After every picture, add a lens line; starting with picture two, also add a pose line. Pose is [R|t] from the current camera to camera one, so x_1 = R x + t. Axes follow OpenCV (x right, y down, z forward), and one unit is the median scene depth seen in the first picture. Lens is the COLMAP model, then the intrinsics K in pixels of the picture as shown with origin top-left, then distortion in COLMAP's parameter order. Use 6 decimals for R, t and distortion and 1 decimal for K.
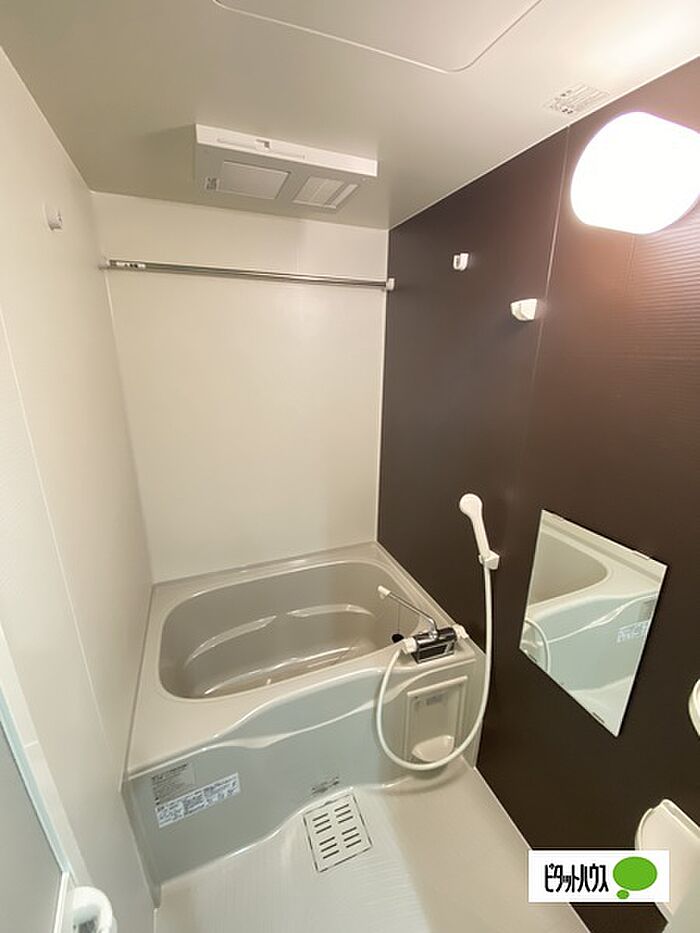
lens RADIAL K [[384.5, 0, 345.9], [0, 384.5, 465.9], [0, 0, 1]] dist [-0.012593, -0.001724]
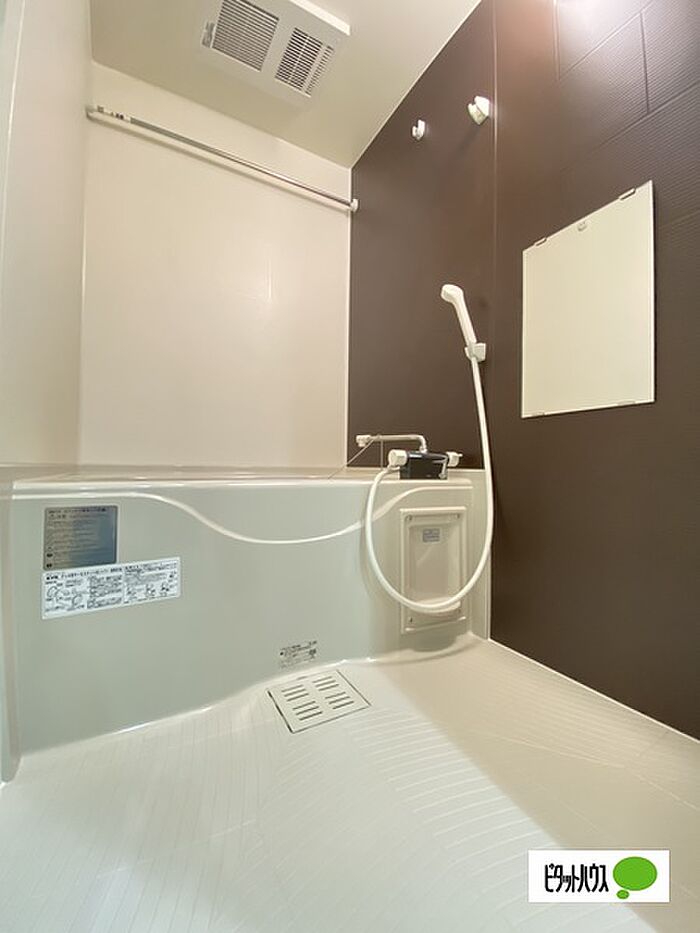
lens RADIAL K [[384.5, 0, 352.2], [0, 384.5, 472.3], [0, 0, 1]] dist [-0.012593, -0.001724]
pose [[0.988738, 0.005297, 0.149560, -0.065758], [0.034588, 0.964227, -0.262810, 0.732486], [-0.145602, 0.265023, 0.953185, 0.209534]]
